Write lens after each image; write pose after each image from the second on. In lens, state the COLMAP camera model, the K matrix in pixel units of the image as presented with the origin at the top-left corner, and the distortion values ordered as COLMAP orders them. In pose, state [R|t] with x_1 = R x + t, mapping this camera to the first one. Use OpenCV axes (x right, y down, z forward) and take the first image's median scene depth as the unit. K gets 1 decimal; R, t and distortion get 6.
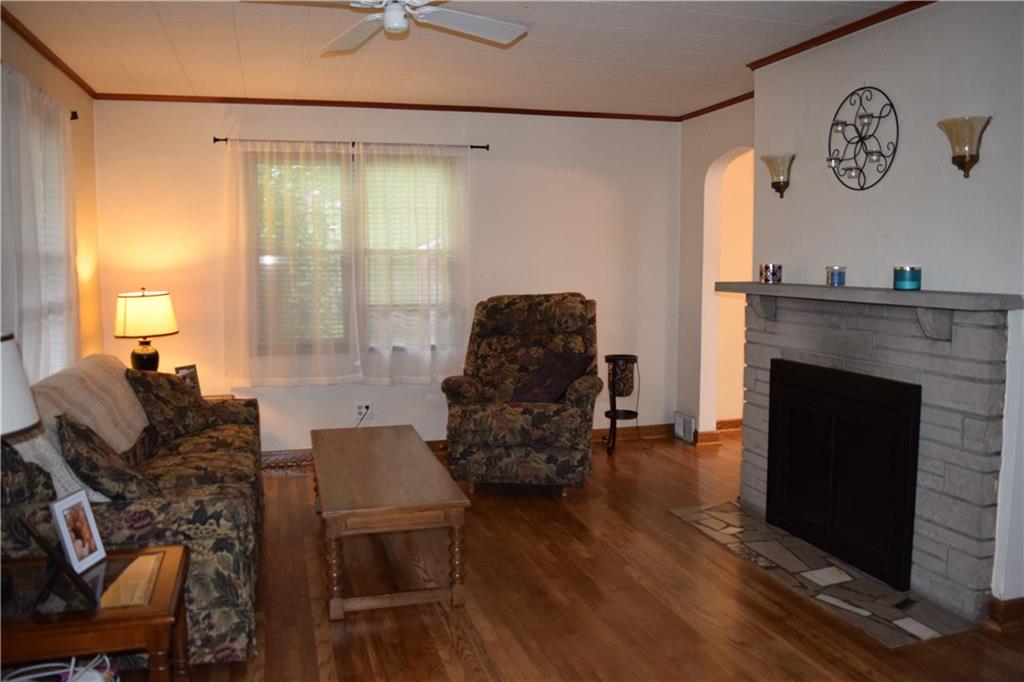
lens RADIAL K [[802.1, 0, 512.0], [0, 802.1, 341.0], [0, 0, 1]] dist [-0.096852, 0.022594]
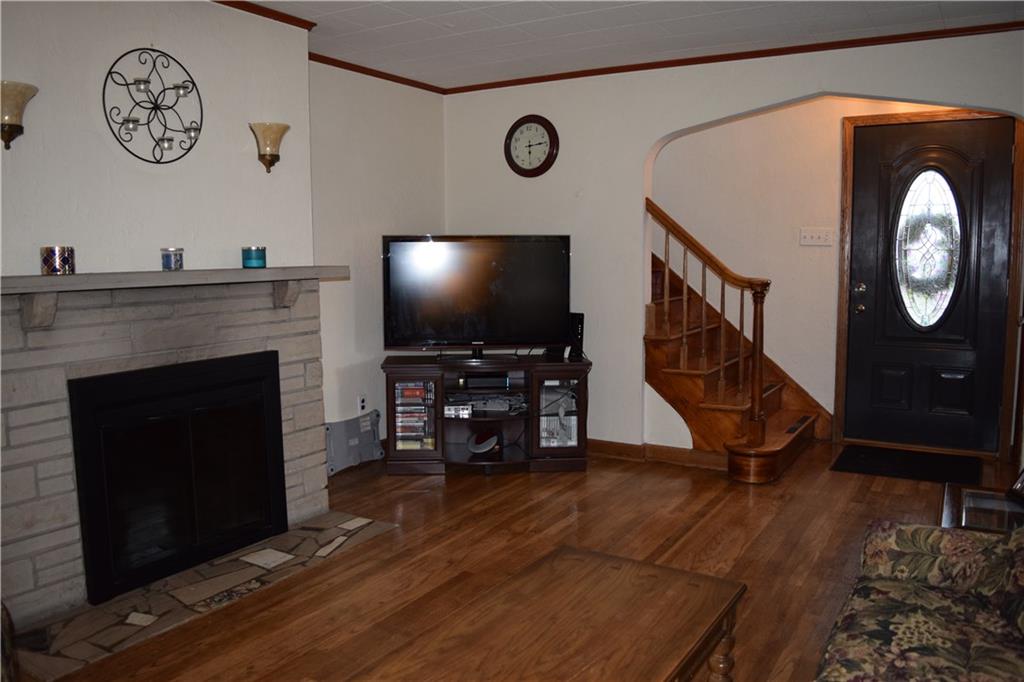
lens RADIAL K [[802.1, 0, 512.0], [0, 802.1, 341.0], [0, 0, 1]] dist [-0.096852, 0.022594]
pose [[-0.666160, -0.073627, 0.742166, -0.505409], [0.084098, 0.981353, 0.172841, -0.112755], [-0.741052, 0.177555, -0.647546, 1.308613]]
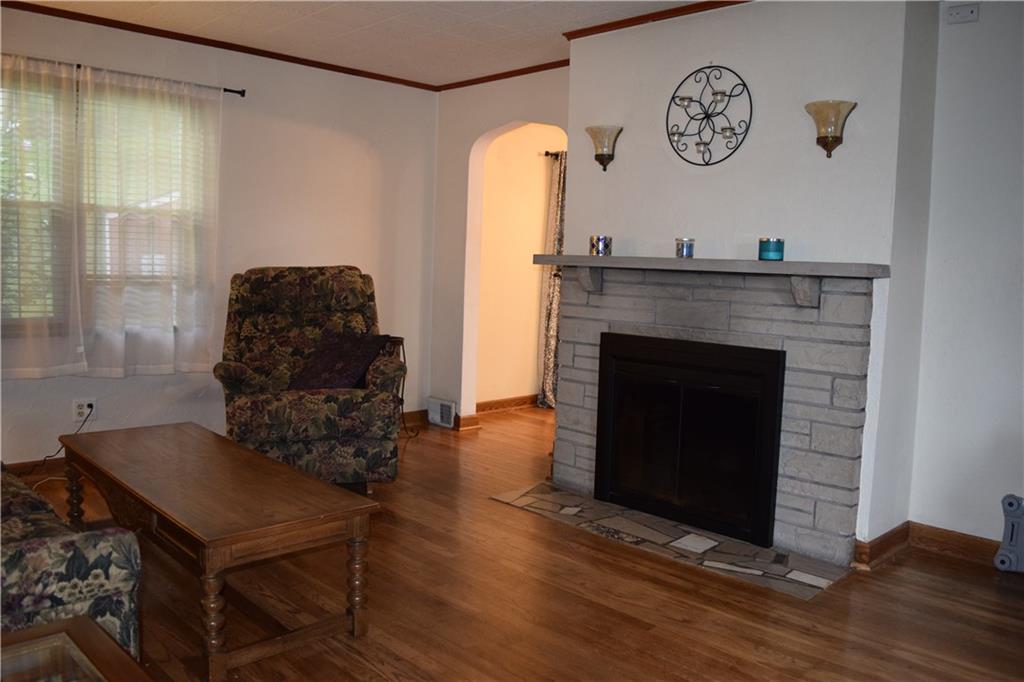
lens RADIAL K [[802.1, 0, 512.0], [0, 802.1, 341.0], [0, 0, 1]] dist [-0.096852, 0.022594]
pose [[0.882529, -0.013532, 0.470064, -0.271196], [0.010837, 0.999906, 0.008439, 0.026515], [-0.470134, -0.002354, 0.882592, 0.198041]]
